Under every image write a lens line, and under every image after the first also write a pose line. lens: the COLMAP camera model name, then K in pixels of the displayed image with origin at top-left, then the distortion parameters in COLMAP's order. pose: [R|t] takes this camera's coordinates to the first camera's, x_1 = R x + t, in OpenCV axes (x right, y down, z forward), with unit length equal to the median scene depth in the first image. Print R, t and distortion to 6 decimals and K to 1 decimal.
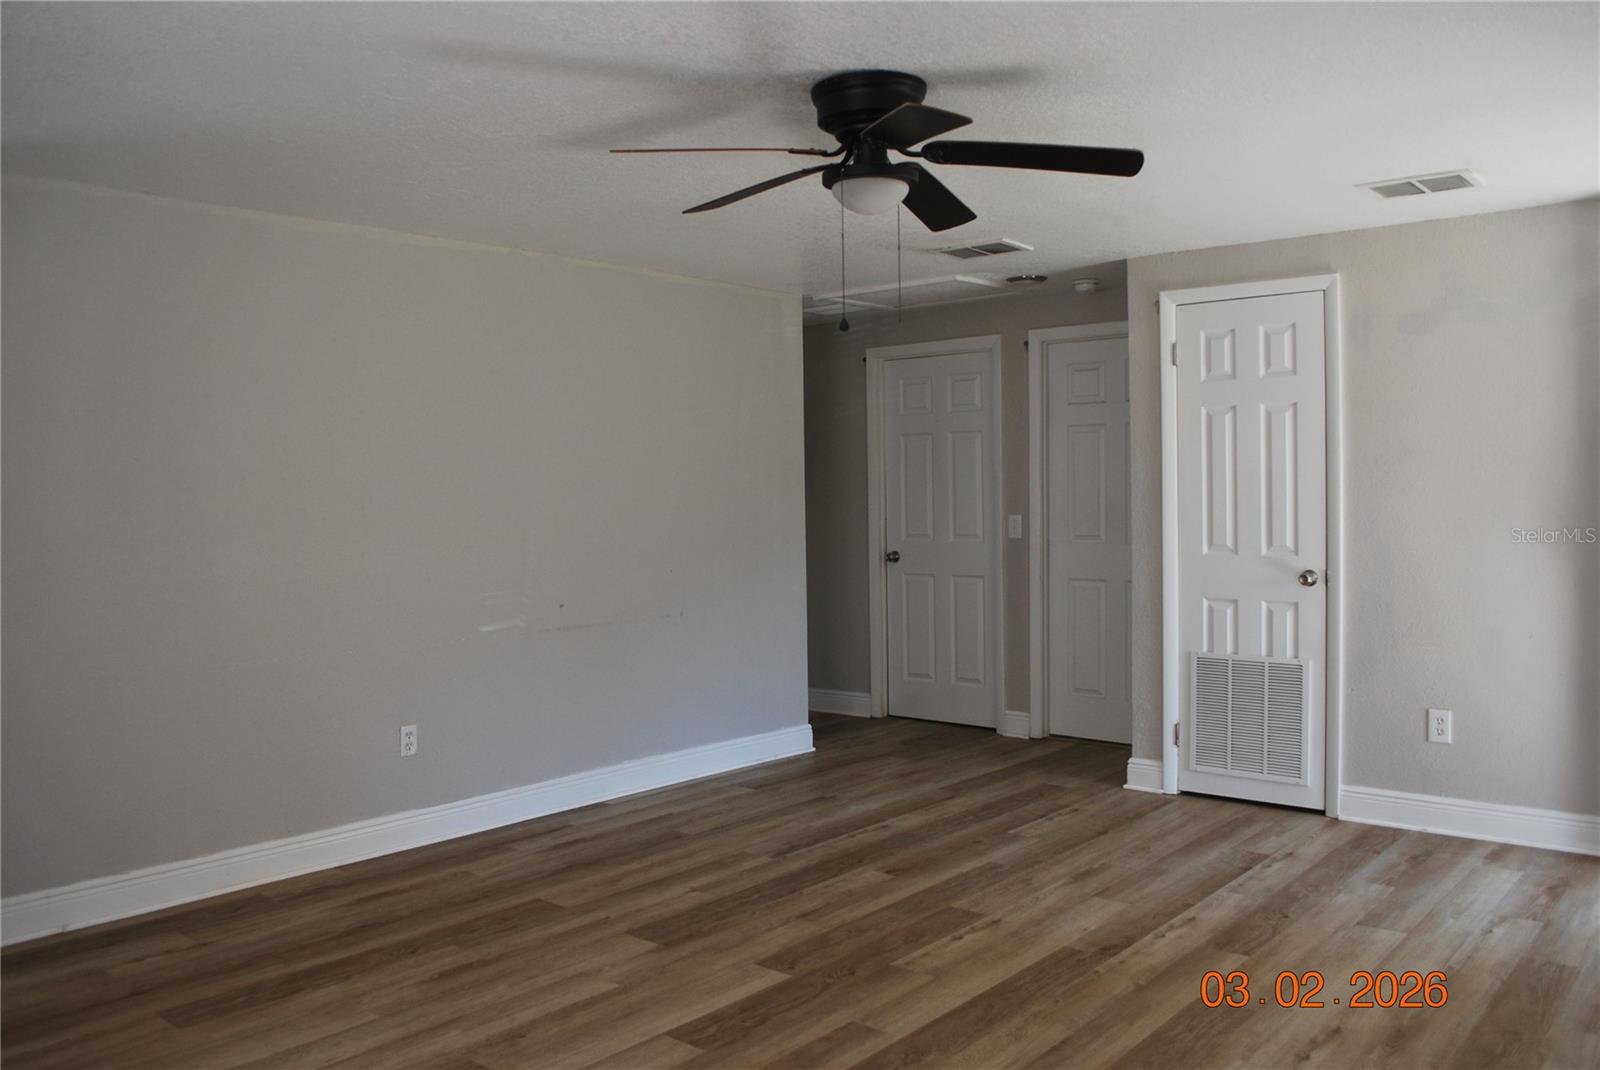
lens RADIAL K [[1263.7, 0, 800.0], [0, 1263.7, 535.0], [0, 0, 1]] dist [-0.085494, 0.004092]
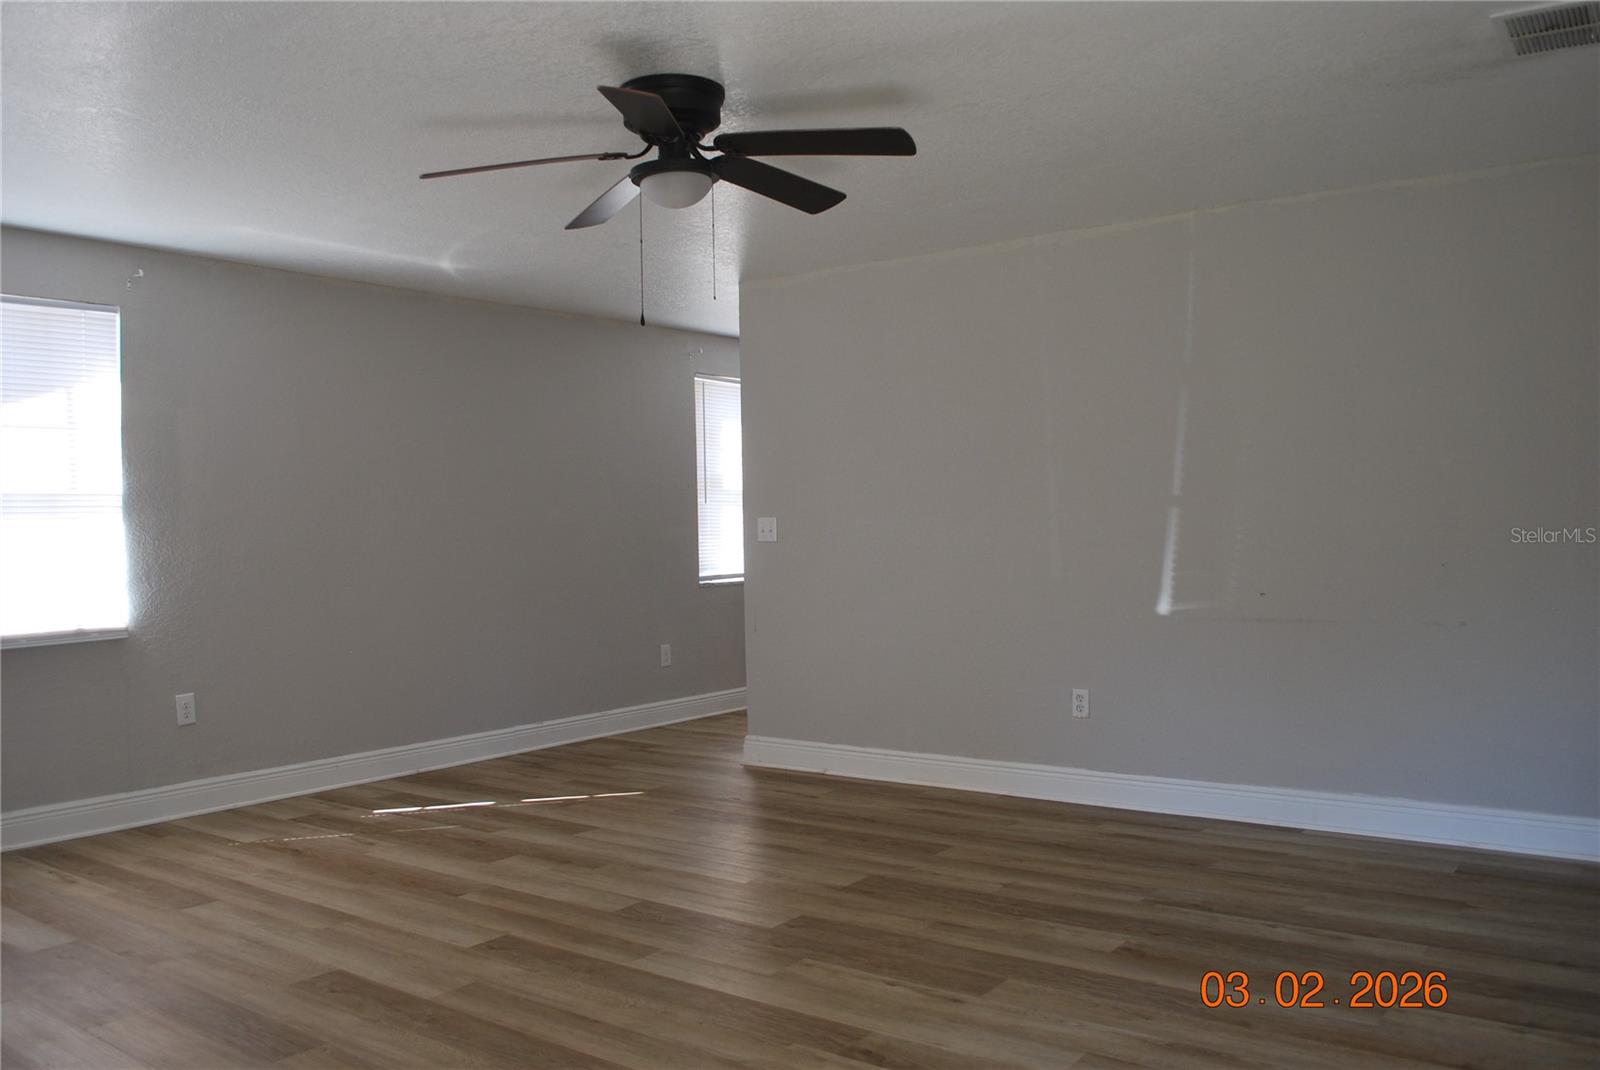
lens RADIAL K [[1295.9, 0, 800.0], [0, 1295.9, 535.0], [0, 0, 1]] dist [-0.070877, 0.001599]
pose [[0.074126, 0.024357, -0.996951, 0.954394], [-0.014082, 0.999628, 0.023376, -0.002692], [0.997149, 0.012306, 0.074441, 0.840652]]
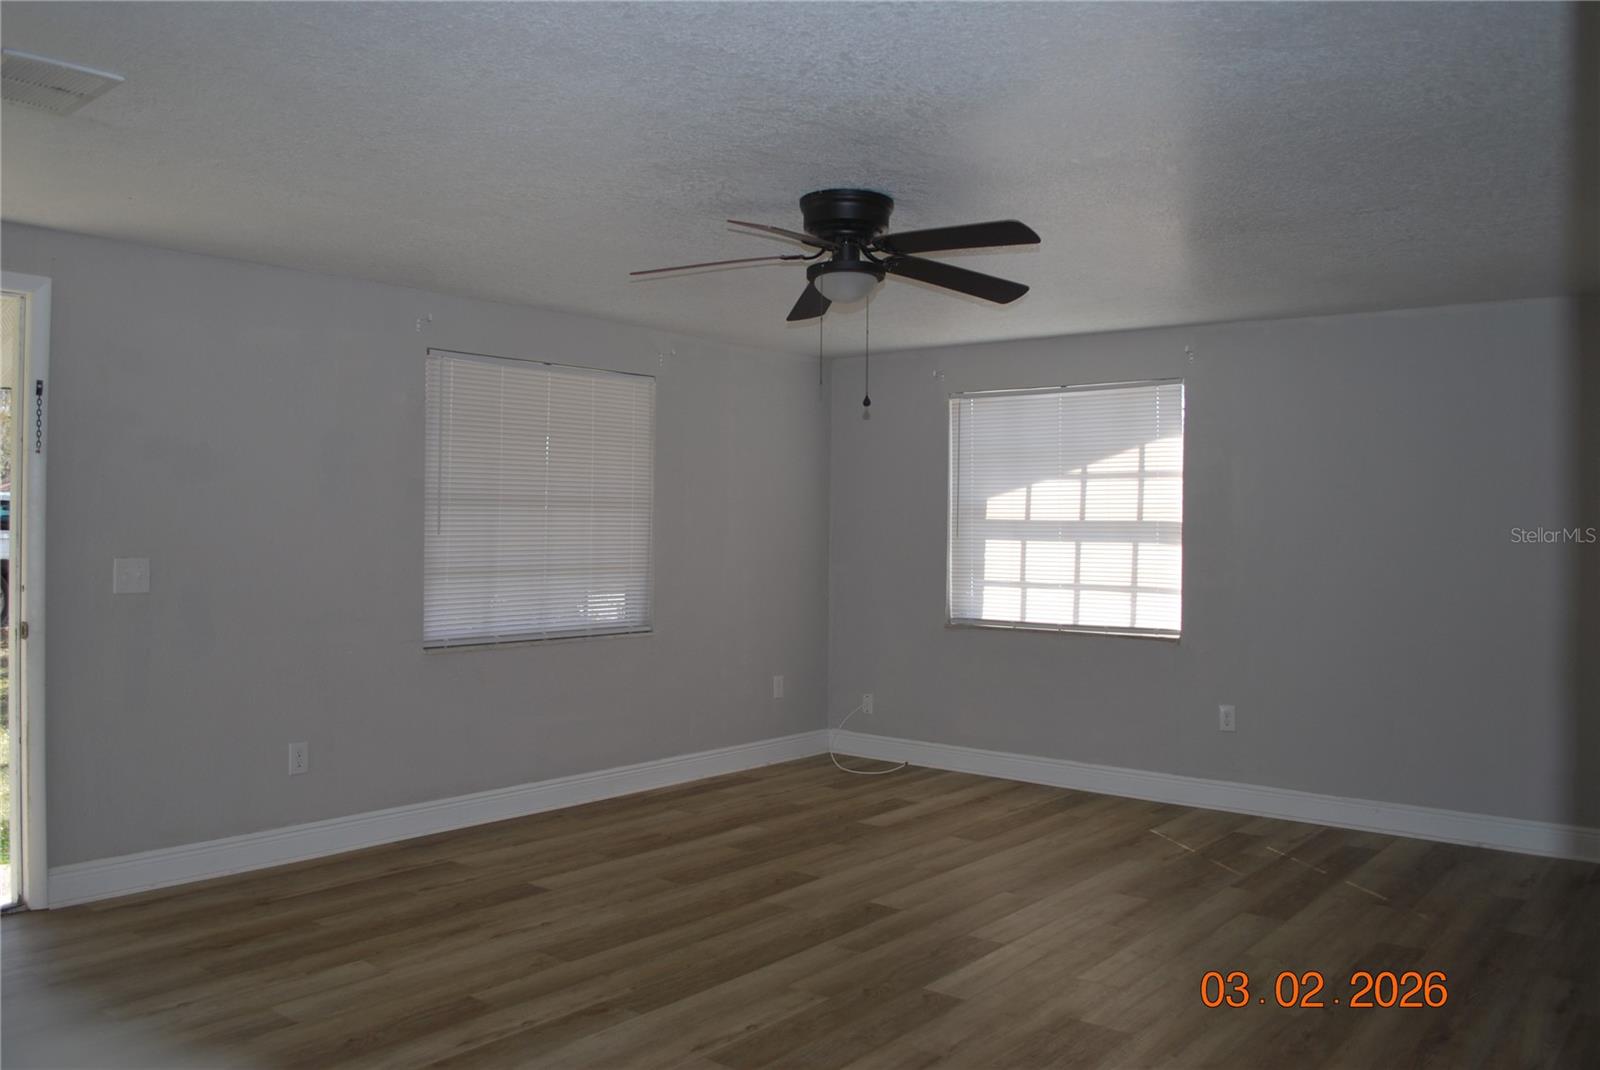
lens RADIAL K [[1263.7, 0, 800.0], [0, 1263.7, 535.0], [0, 0, 1]] dist [-0.085494, 0.004092]
pose [[-0.999655, 0.006662, -0.025403, 0.108636], [0.005736, 0.999322, 0.036364, -0.061224], [0.025628, 0.036206, -0.999016, 1.822339]]
